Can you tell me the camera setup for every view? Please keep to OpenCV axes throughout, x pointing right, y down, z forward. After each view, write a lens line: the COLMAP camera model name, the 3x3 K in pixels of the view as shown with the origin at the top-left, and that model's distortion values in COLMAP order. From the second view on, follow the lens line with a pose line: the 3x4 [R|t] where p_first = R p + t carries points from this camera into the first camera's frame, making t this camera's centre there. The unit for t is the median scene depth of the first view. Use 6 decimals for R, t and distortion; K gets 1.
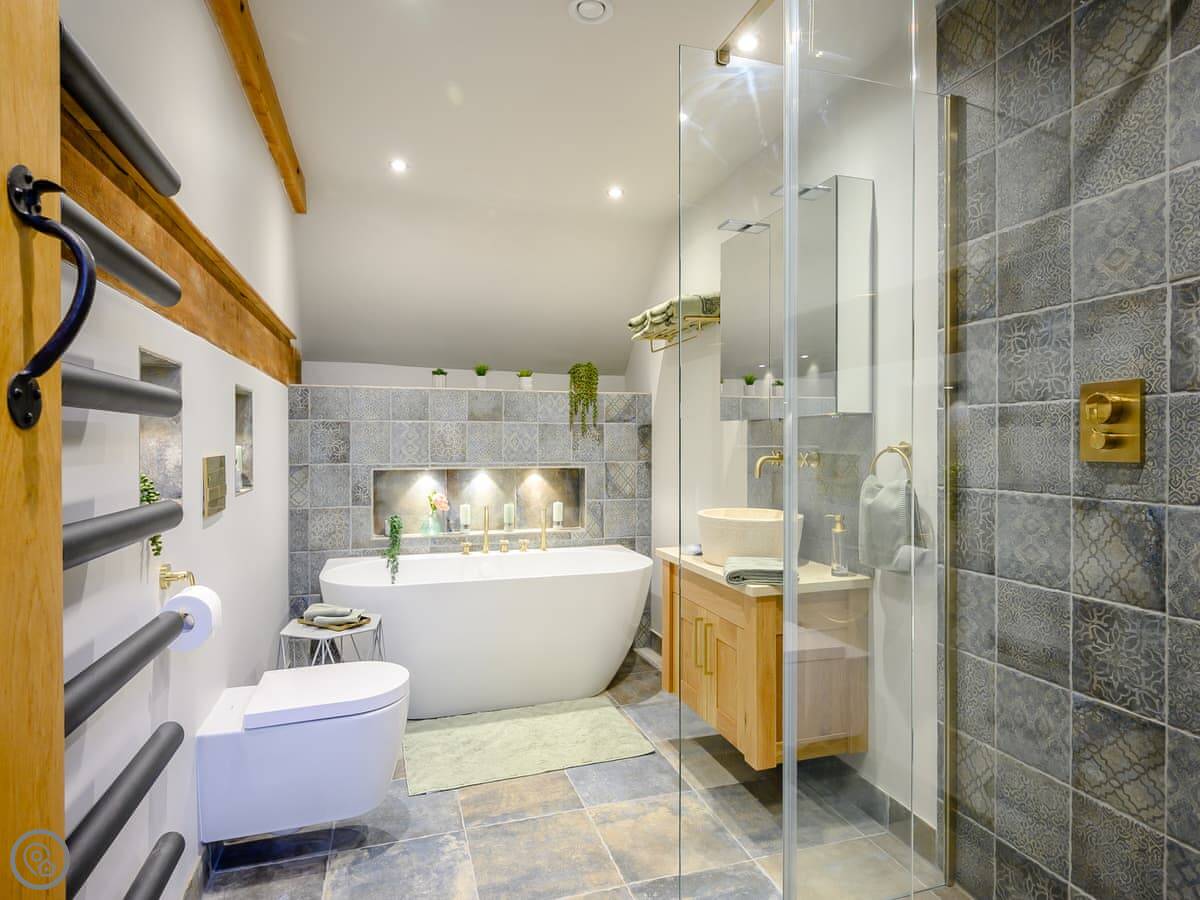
lens RADIAL K [[652.5, 0, 599.0], [0, 652.5, 442.1], [0, 0, 1]] dist [-0.006938, 0.000820]
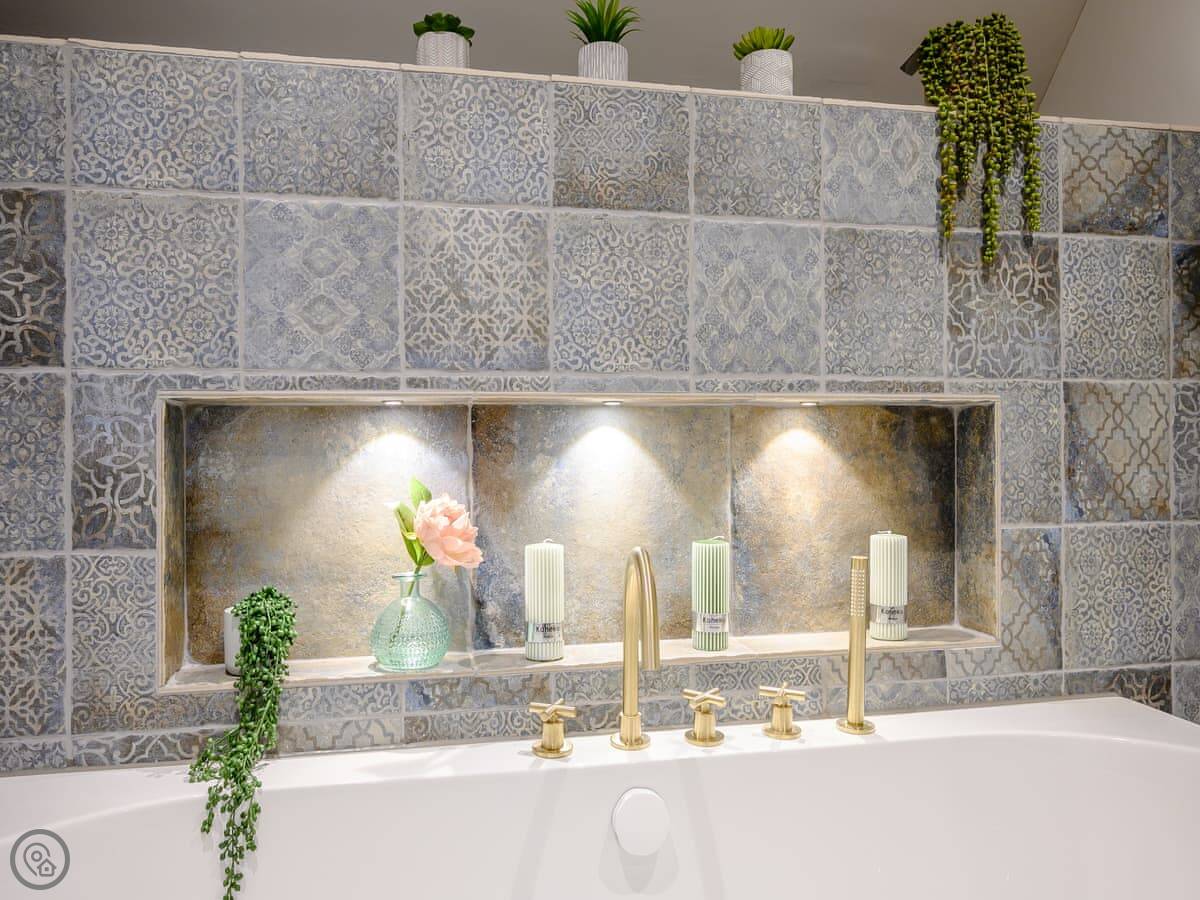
lens RADIAL K [[817.4, 0, 600.2], [0, 817.4, 446.6], [0, 0, 1]] dist [-0.002677, 0.002082]
pose [[0.994956, -0.004154, -0.100228, -0.150197], [0.004719, 0.999974, 0.005401, 0.056208], [0.100203, -0.005847, 0.994950, 0.679659]]
